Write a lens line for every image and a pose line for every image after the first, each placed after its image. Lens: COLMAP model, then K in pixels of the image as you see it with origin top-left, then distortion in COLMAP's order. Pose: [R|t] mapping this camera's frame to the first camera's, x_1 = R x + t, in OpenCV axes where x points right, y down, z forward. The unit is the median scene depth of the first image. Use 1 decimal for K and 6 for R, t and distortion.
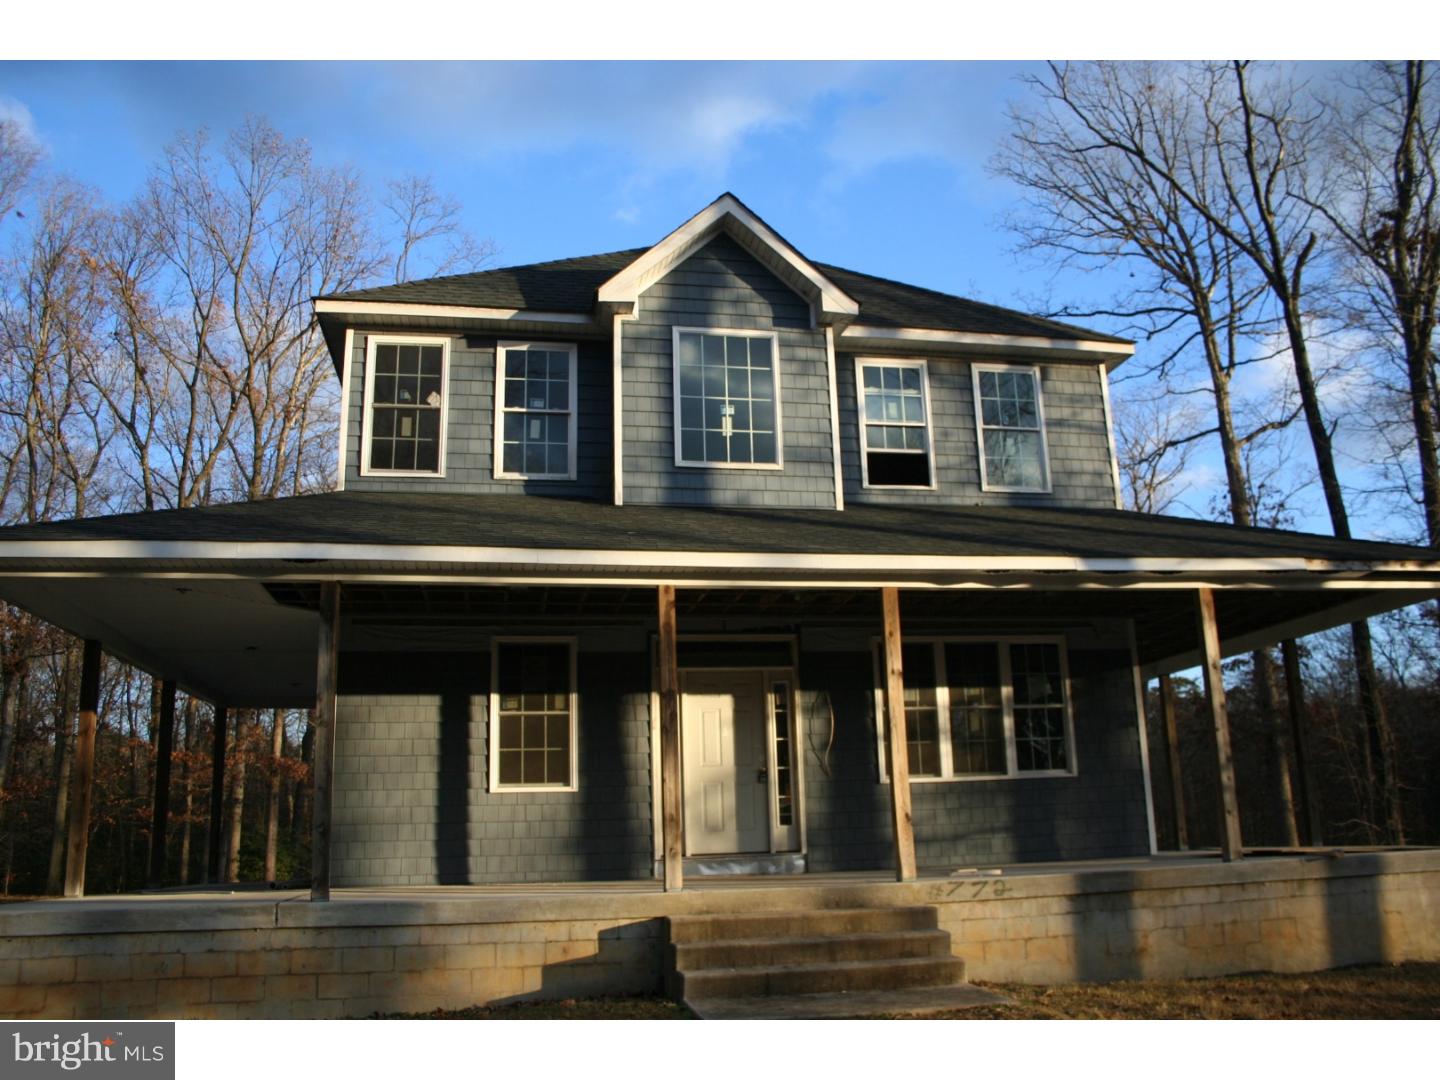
lens RADIAL K [[1158.3, 0, 721.0], [0, 1158.3, 548.2], [0, 0, 1]] dist [-0.142671, 0.131202]
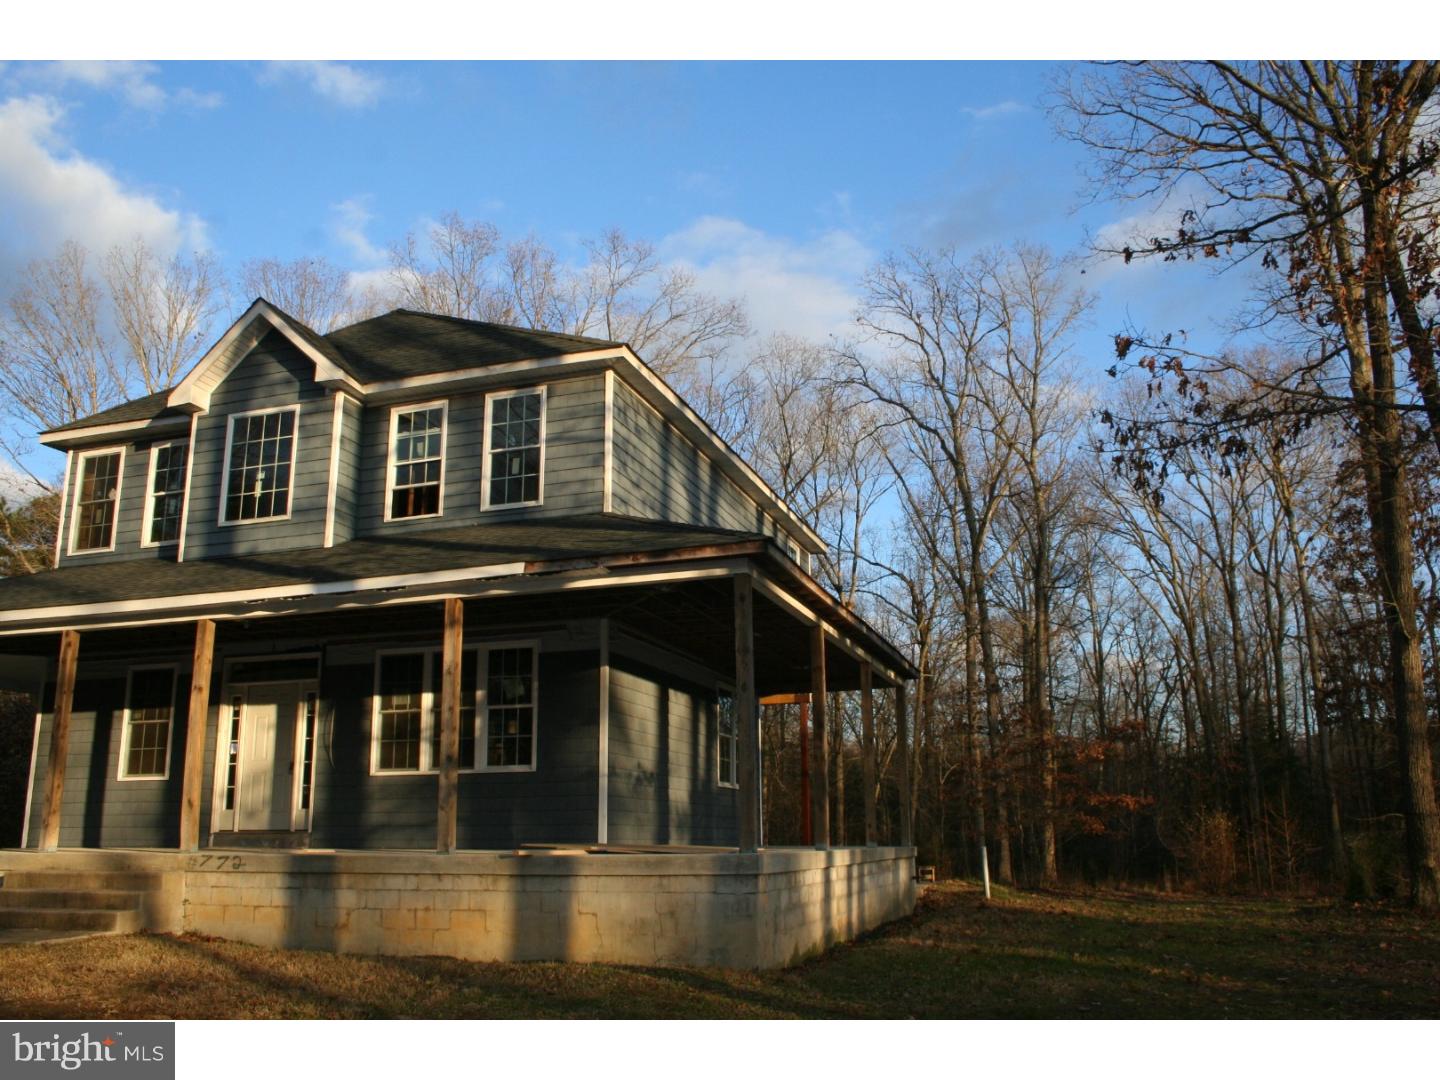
lens RADIAL K [[1158.3, 0, 721.0], [0, 1158.3, 548.2], [0, 0, 1]] dist [-0.142671, 0.131202]
pose [[0.889065, -0.093815, -0.448064, 0.990731], [0.099579, 0.994972, -0.010737, 0.021126], [0.446819, -0.035072, 0.893937, 0.126251]]
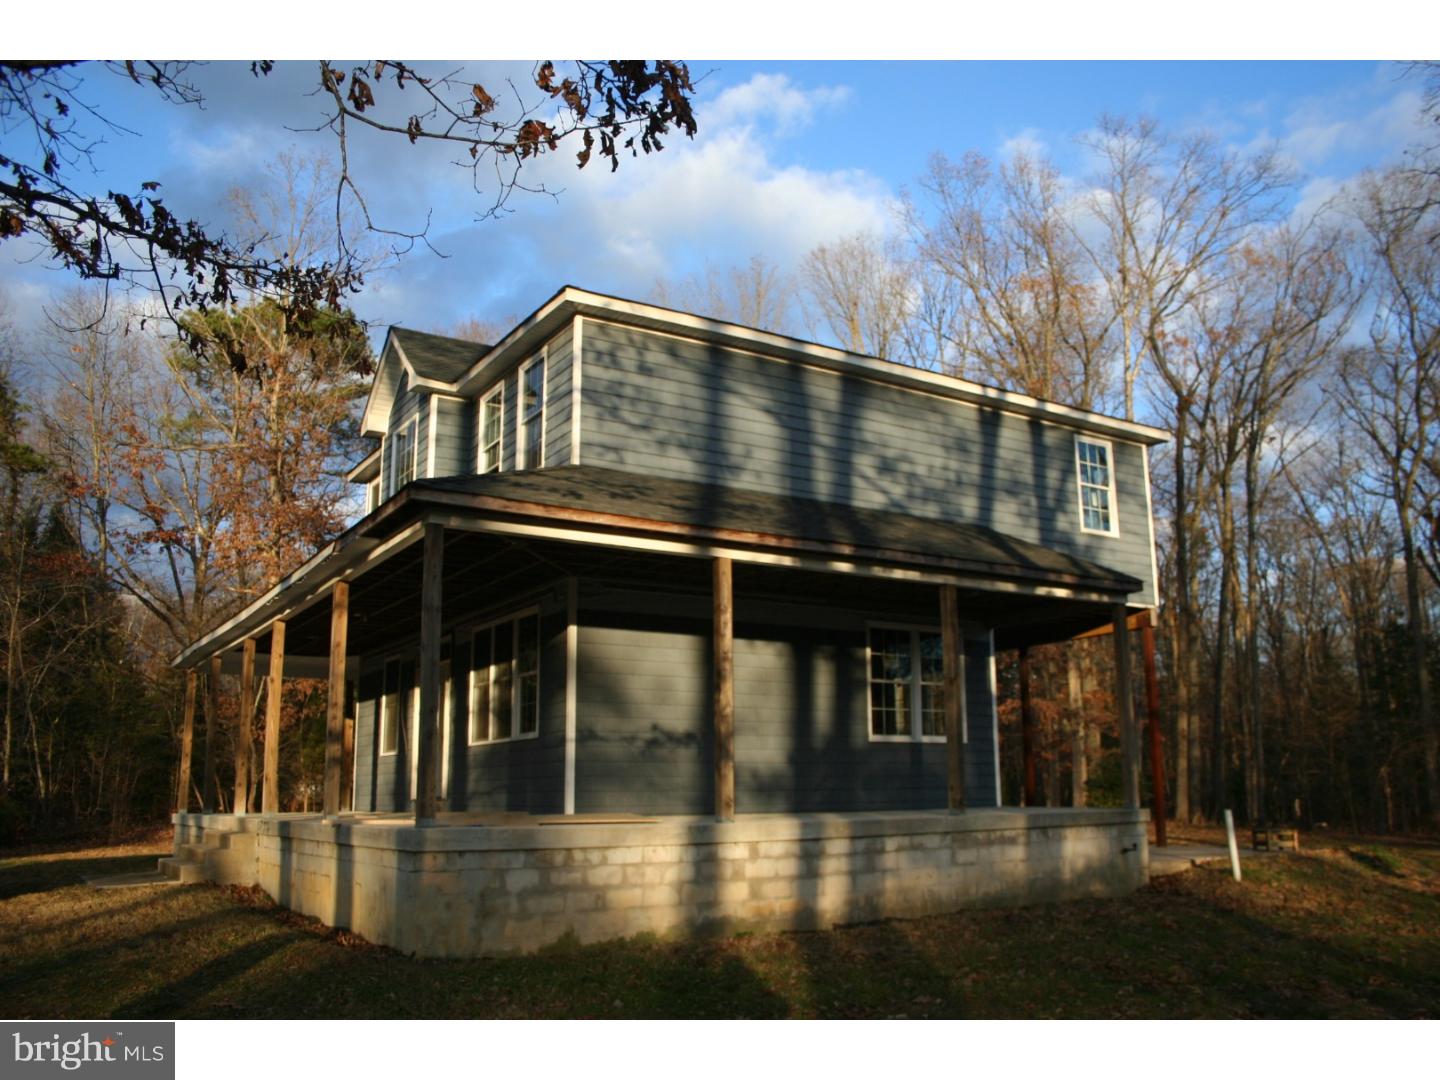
lens RADIAL K [[1219.8, 0, 797.4], [0, 1219.8, 543.4], [0, 0, 1]] dist [-0.151962, 0.124765]
pose [[0.427150, -0.169581, -0.888136, 1.476775], [0.228353, 0.970646, -0.075509, 0.168279], [0.874870, -0.170555, 0.453336, 0.751066]]
